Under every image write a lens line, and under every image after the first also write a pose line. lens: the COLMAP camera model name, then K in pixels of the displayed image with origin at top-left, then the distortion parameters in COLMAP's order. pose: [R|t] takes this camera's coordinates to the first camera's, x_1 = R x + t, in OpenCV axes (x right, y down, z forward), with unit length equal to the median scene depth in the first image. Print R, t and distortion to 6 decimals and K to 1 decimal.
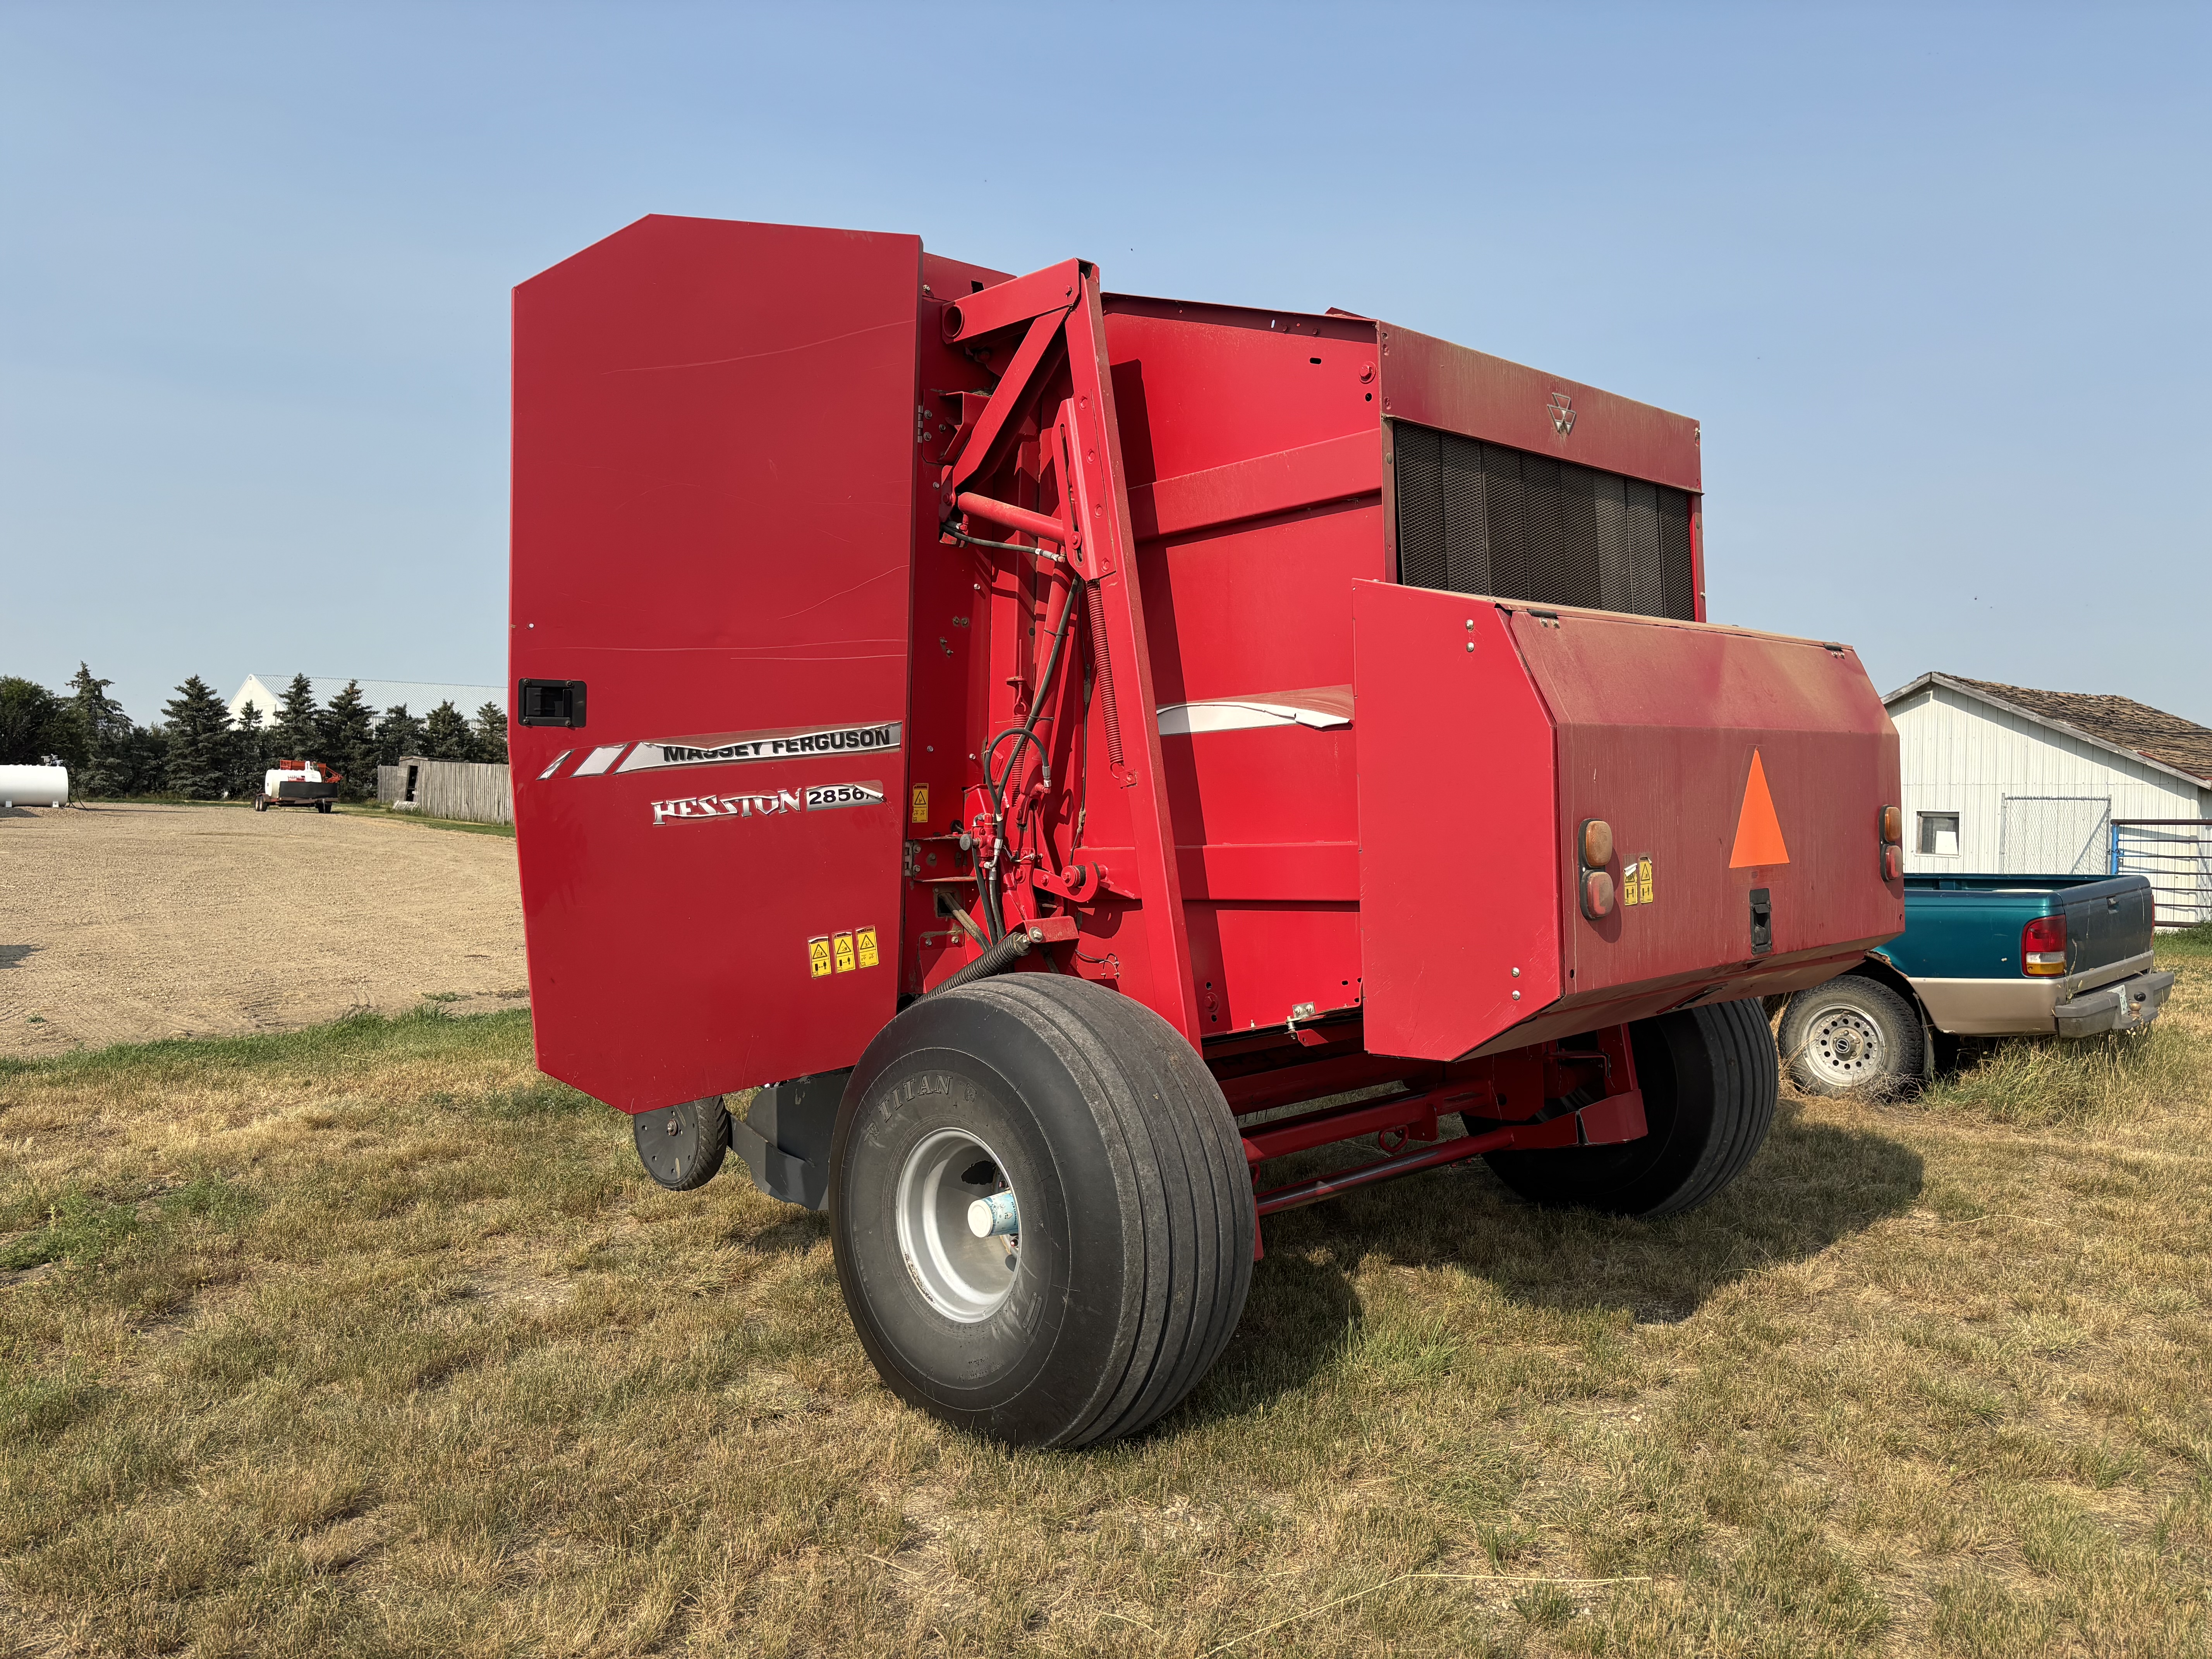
lens RADIAL K [[1691.2, 0, 1106.0], [0, 1691.2, 829.5], [0, 0, 1]] dist [0.020947, 0.000866]
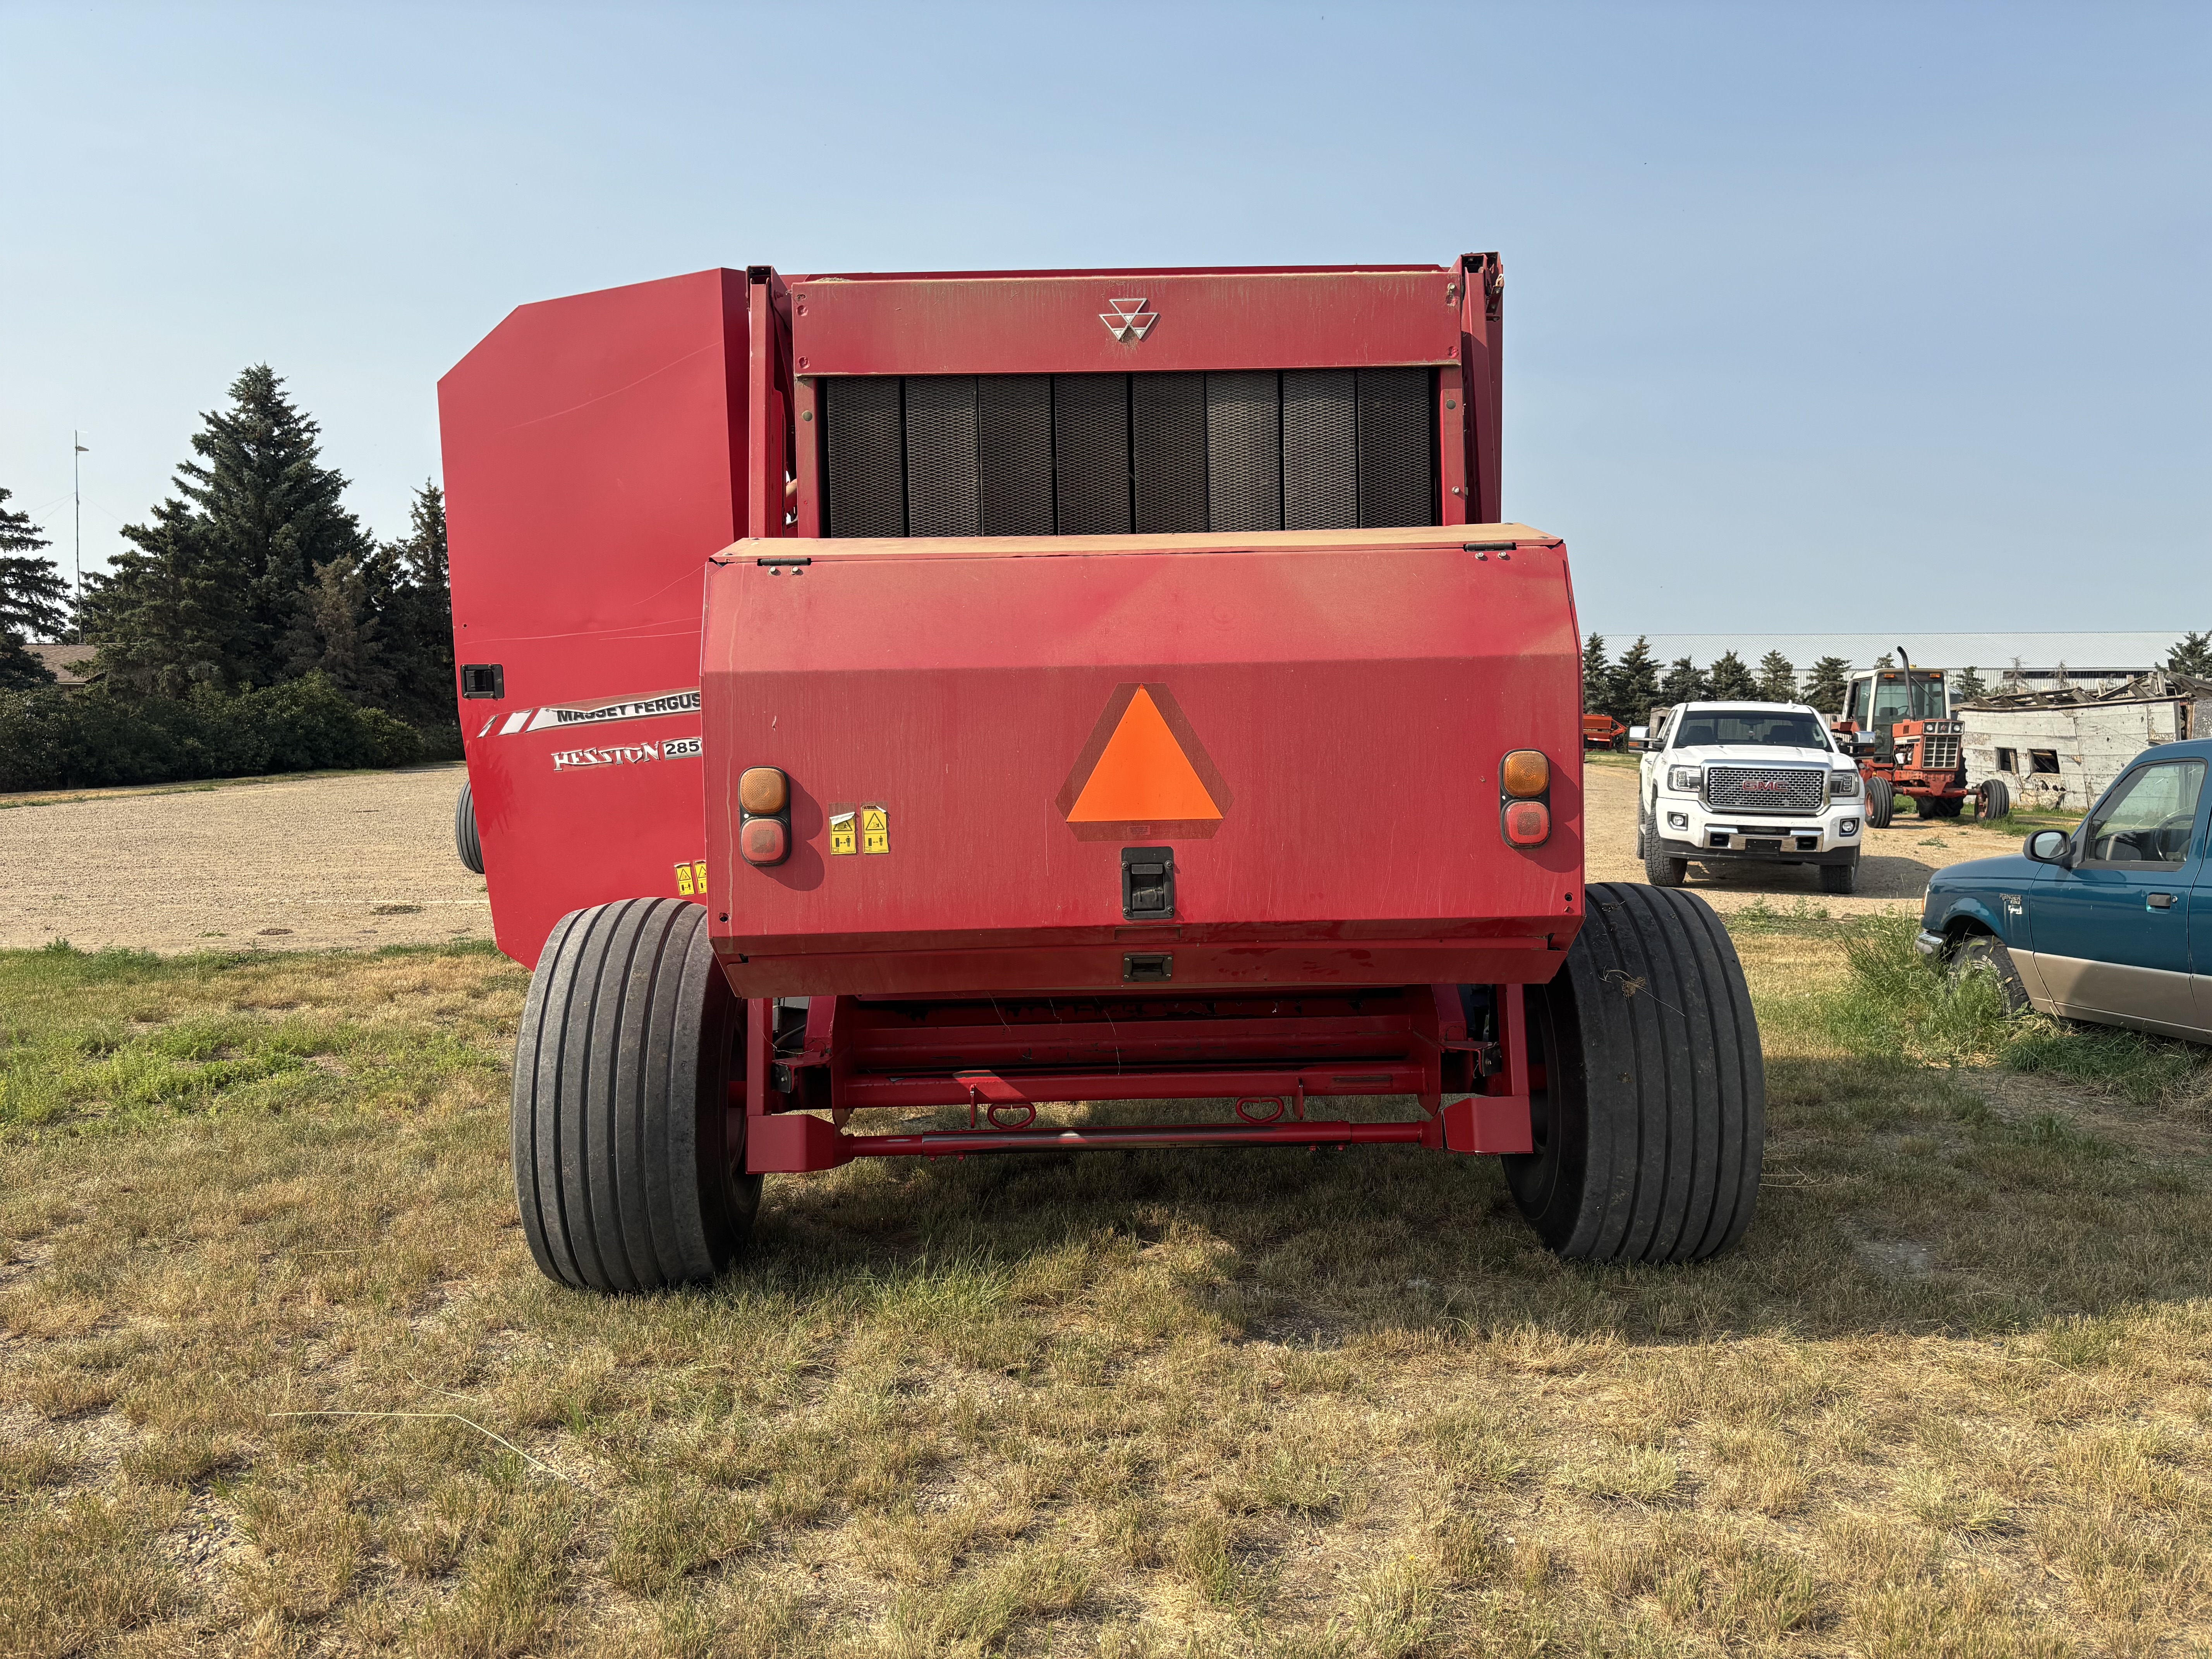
lens RADIAL K [[1691.2, 0, 1106.0], [0, 1691.2, 829.5], [0, 0, 1]] dist [0.020947, 0.000866]
pose [[0.714432, 0.026149, -0.699216, 0.933880], [-0.005455, 0.999479, 0.031805, -0.001112], [0.699683, -0.018908, 0.714203, 0.350906]]
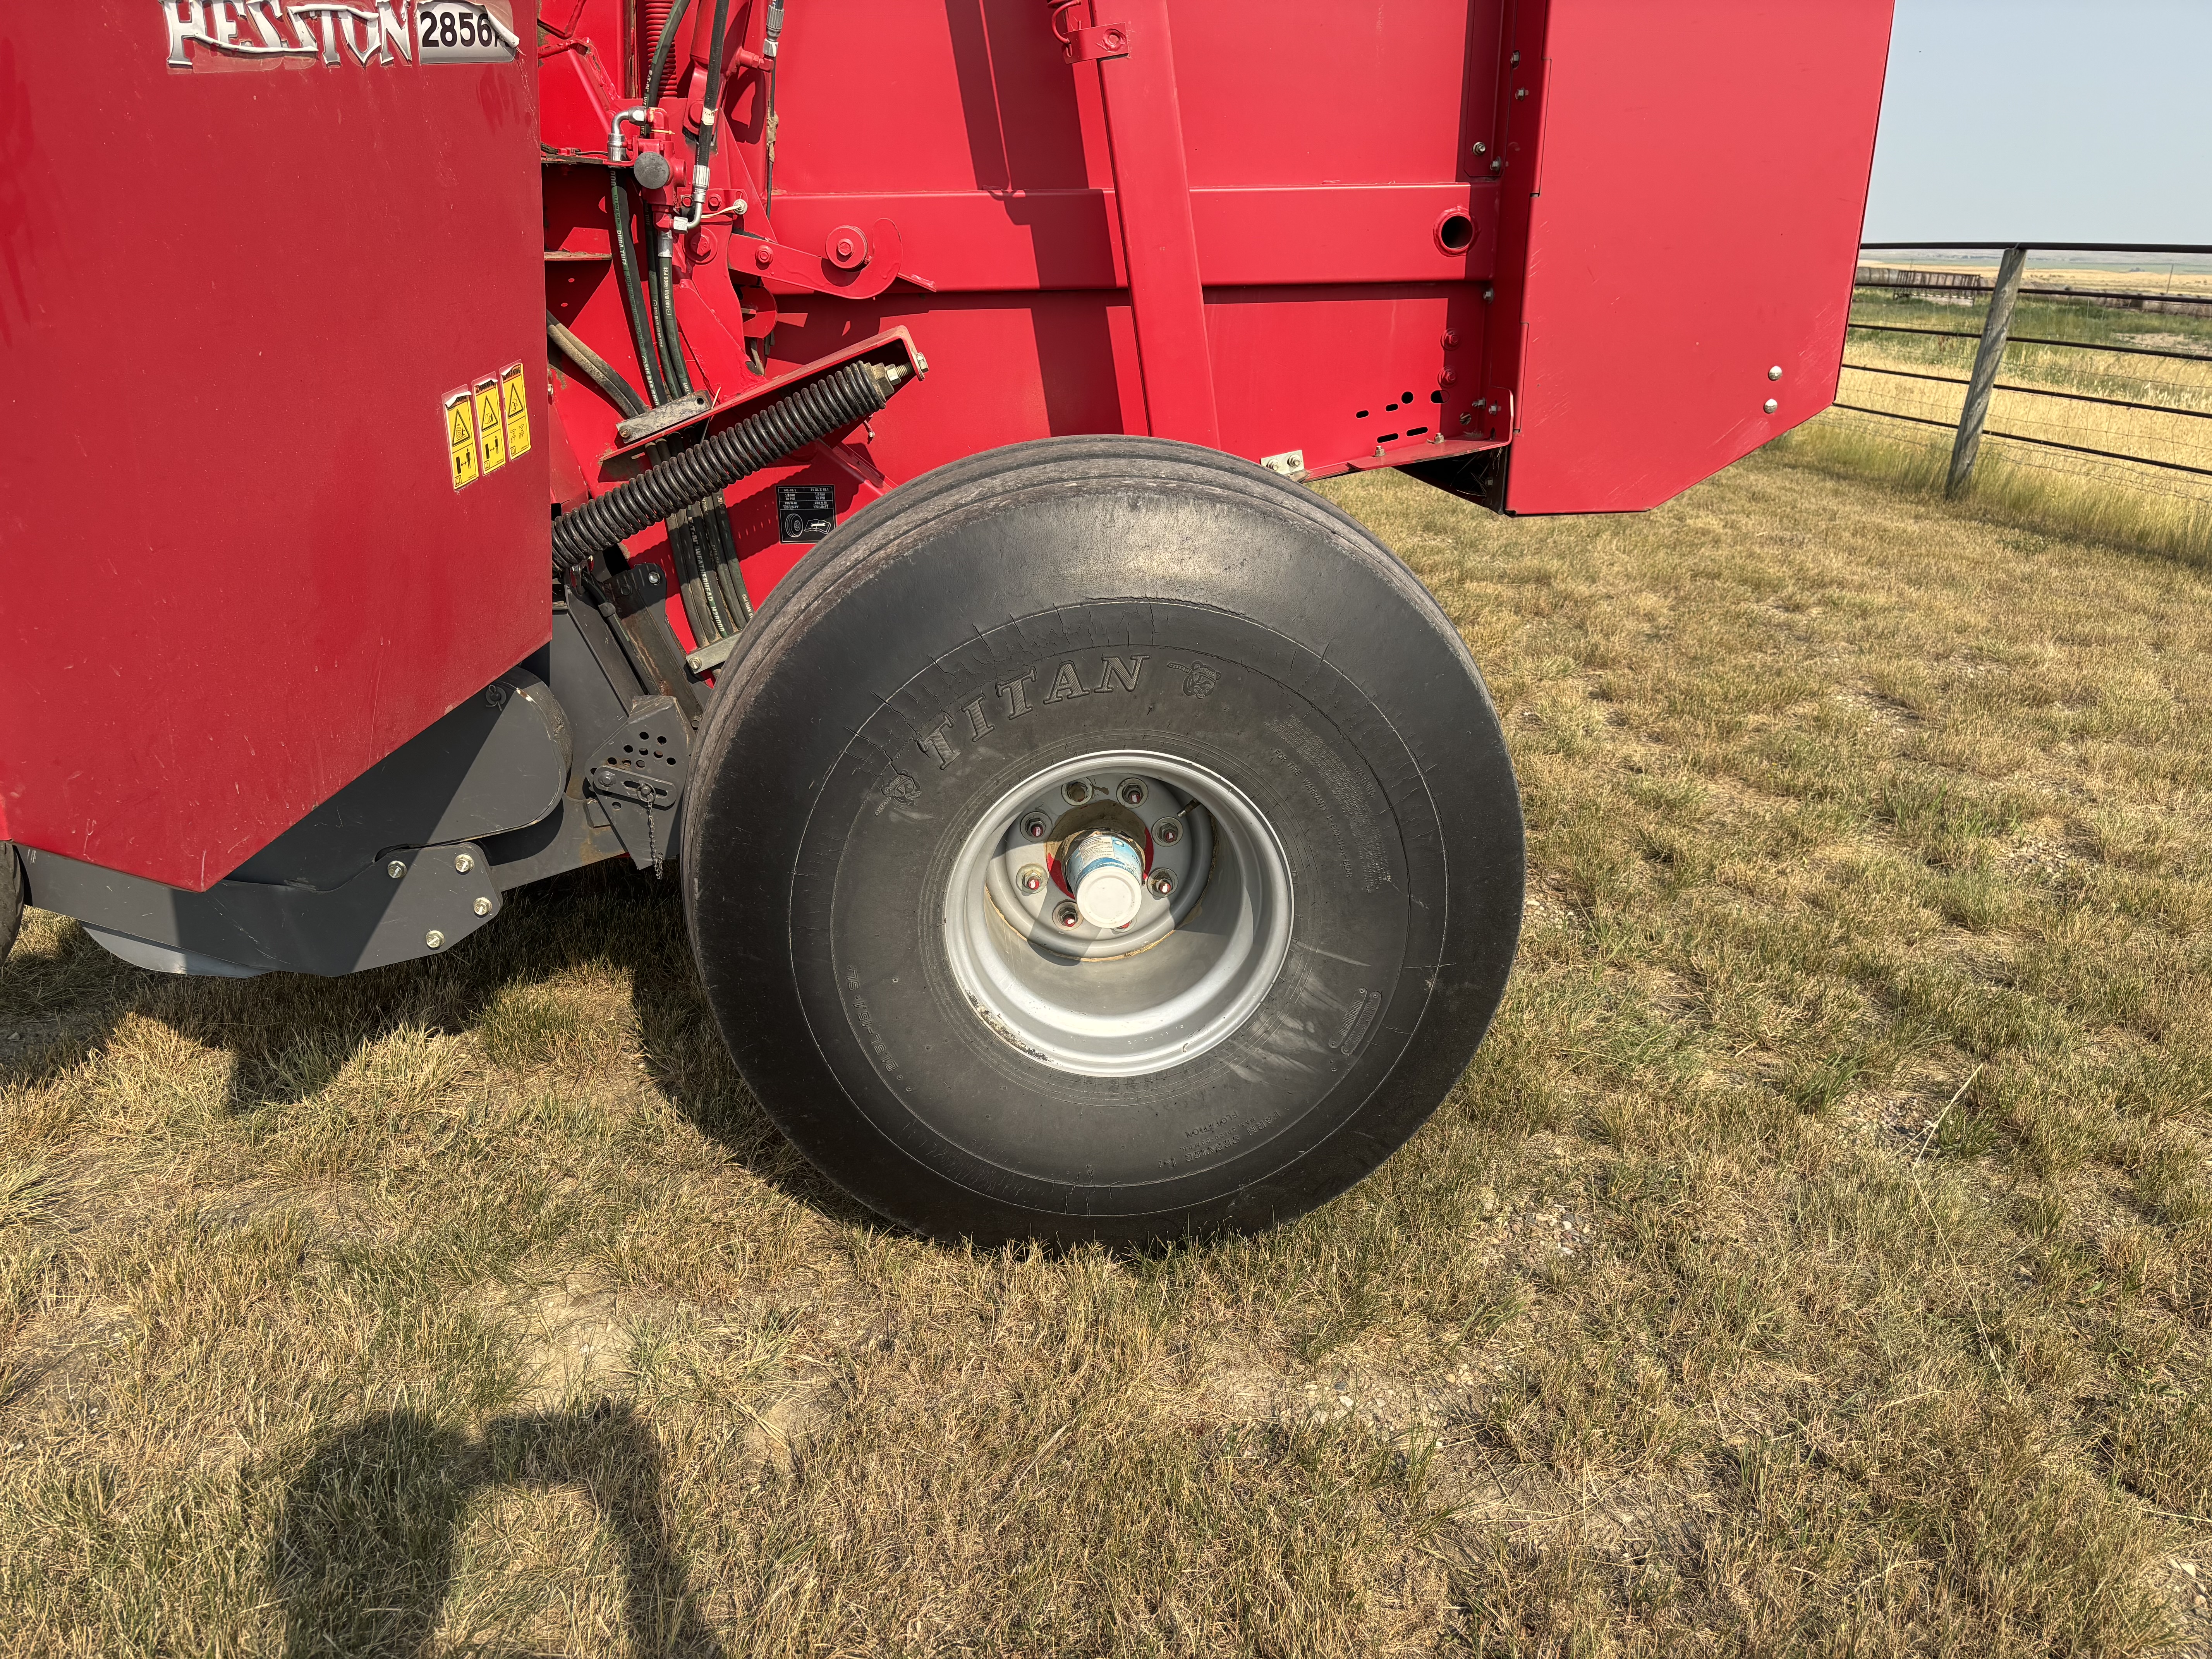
lens RADIAL K [[1748.0, 0, 1106.0], [0, 1748.0, 829.5], [0, 0, 1]] dist [0.110203, -0.000597]
pose [[0.626934, -0.247029, 0.738871, -0.443475], [-0.011948, 0.945239, 0.326161, 0.018878], [-0.778981, -0.213309, 0.589650, 0.596686]]
